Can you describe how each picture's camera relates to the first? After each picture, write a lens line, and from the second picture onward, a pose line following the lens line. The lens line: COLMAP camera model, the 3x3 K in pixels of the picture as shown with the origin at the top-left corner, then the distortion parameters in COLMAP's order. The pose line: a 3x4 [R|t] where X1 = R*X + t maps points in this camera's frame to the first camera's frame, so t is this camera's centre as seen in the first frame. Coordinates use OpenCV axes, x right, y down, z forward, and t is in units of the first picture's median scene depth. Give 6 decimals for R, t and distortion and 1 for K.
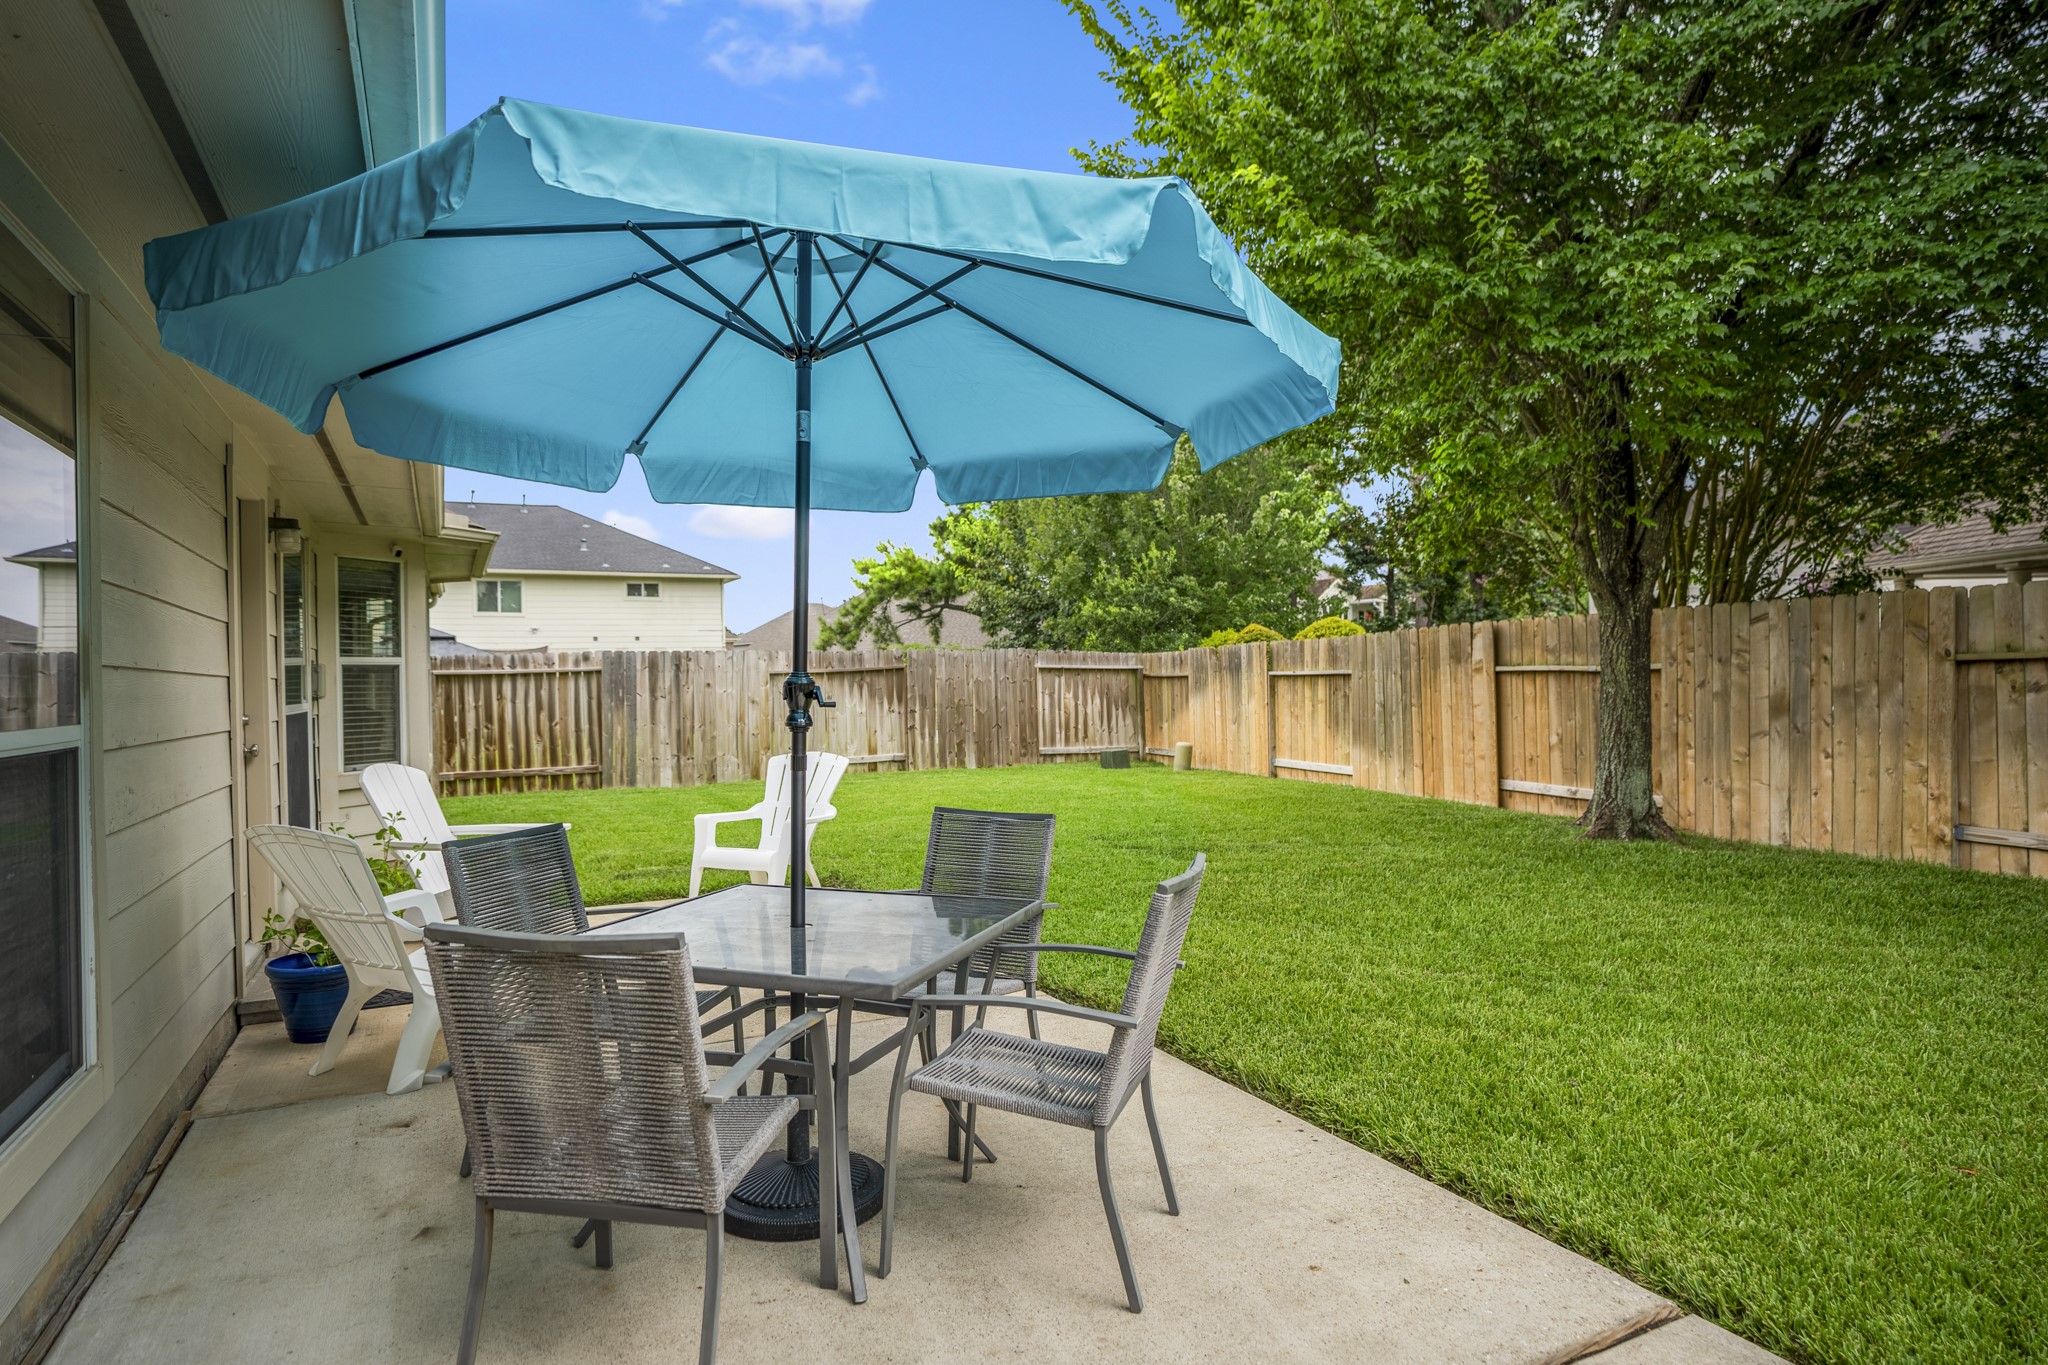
lens RADIAL K [[1149.1, 0, 1010.5], [0, 1149.1, 688.7], [0, 0, 1]] dist [0.006042, 0.002541]
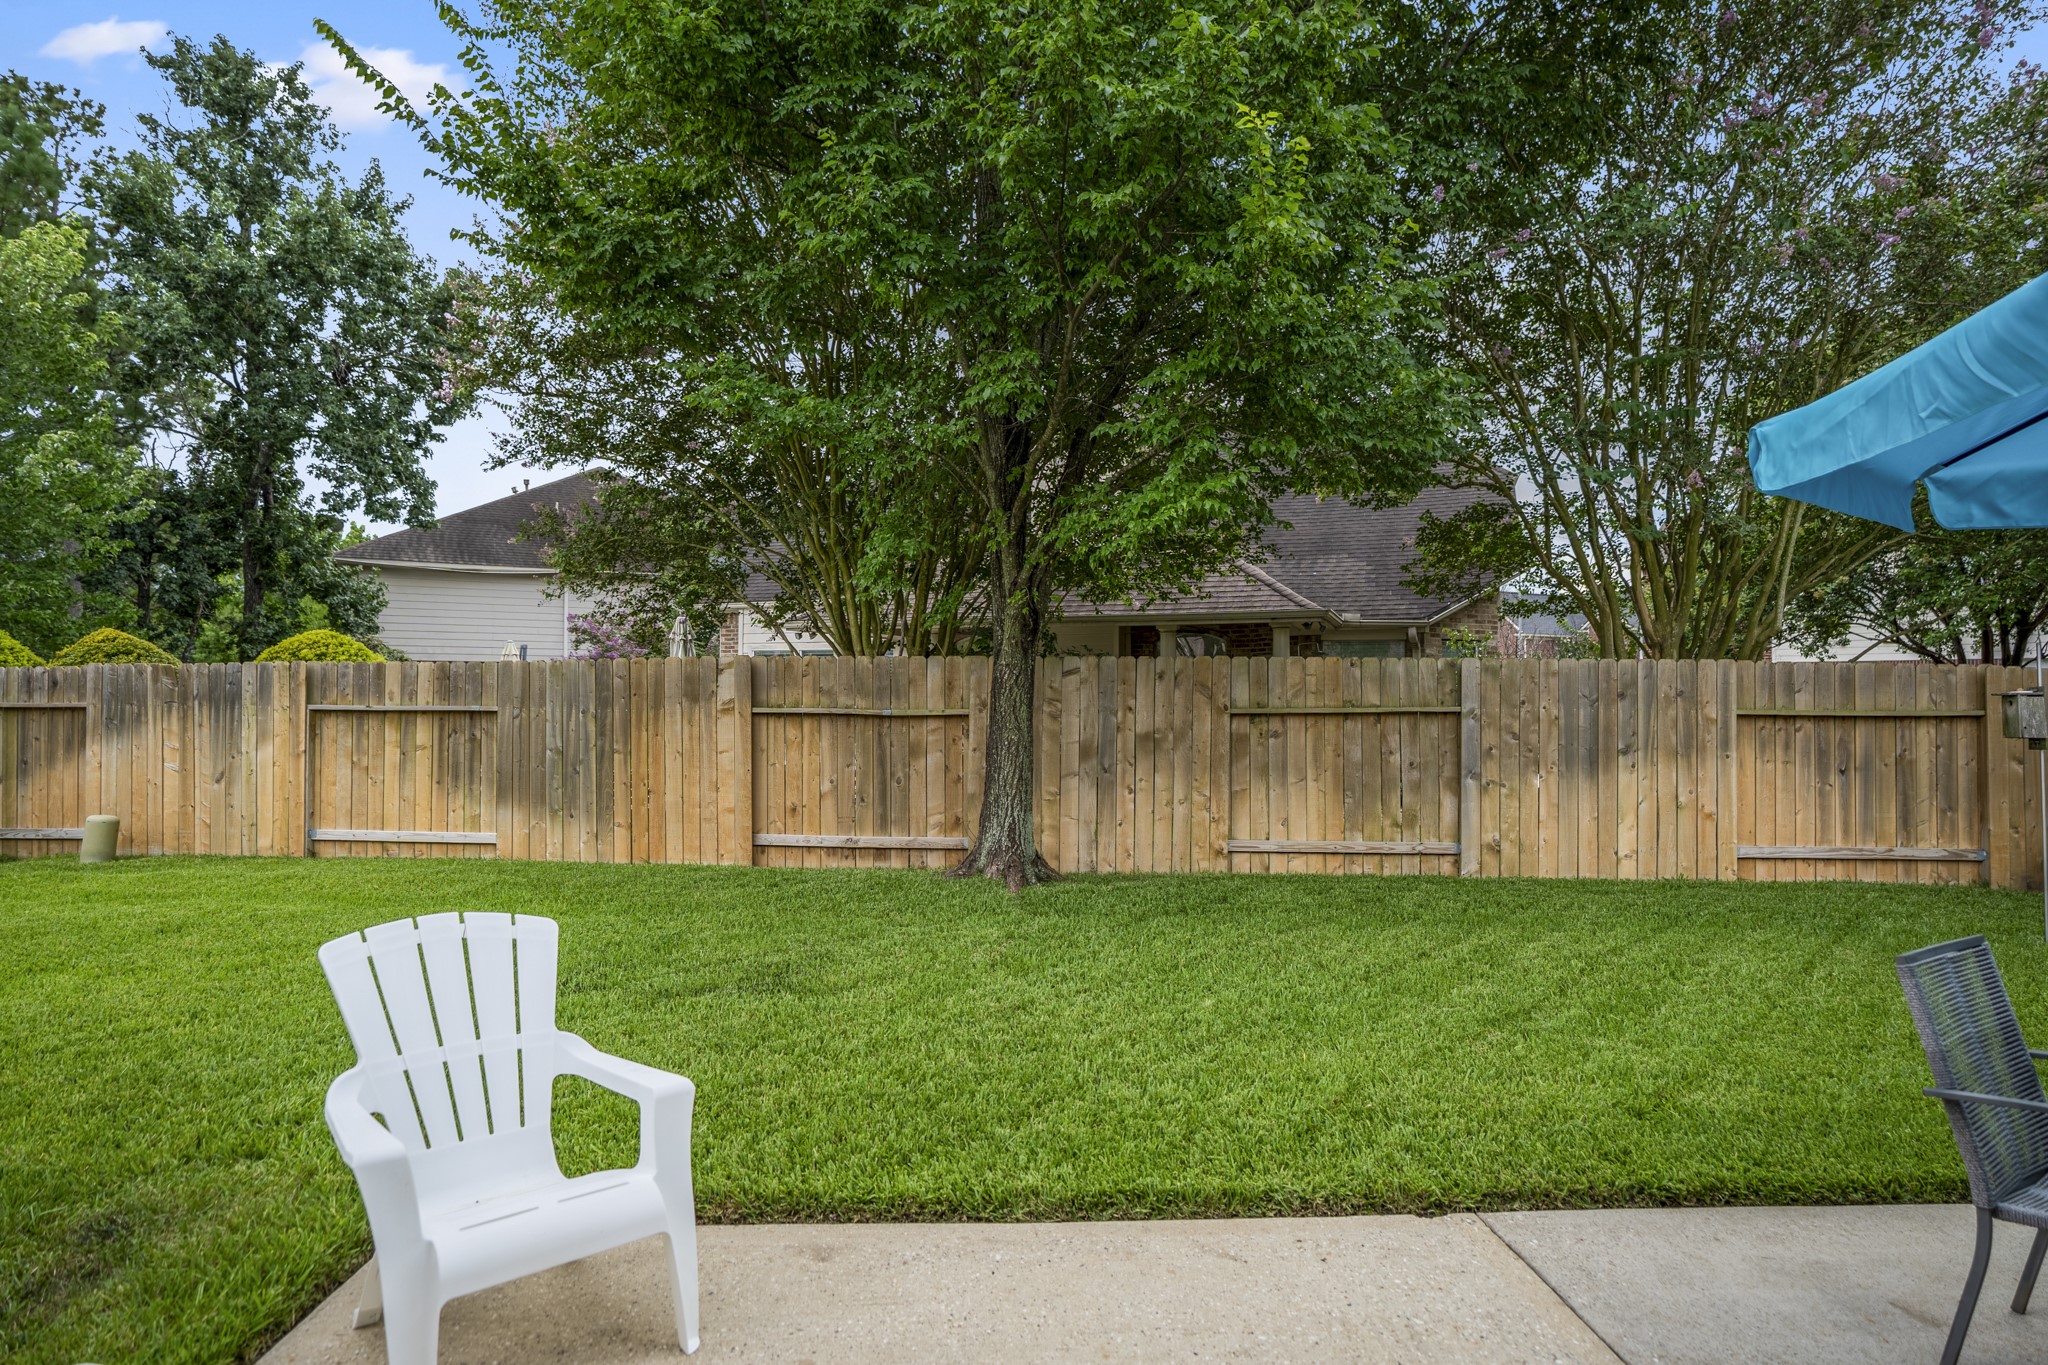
lens RADIAL K [[1149.1, 0, 1023.0], [0, 1149.1, 690.0], [0, 0, 1]] dist [0.006042, 0.002541]
pose [[0.427284, 0.024957, 0.903773, -0.288960], [-0.004459, 0.999665, -0.025497, -0.010784], [-0.904106, 0.006864, 0.427253, 0.419465]]
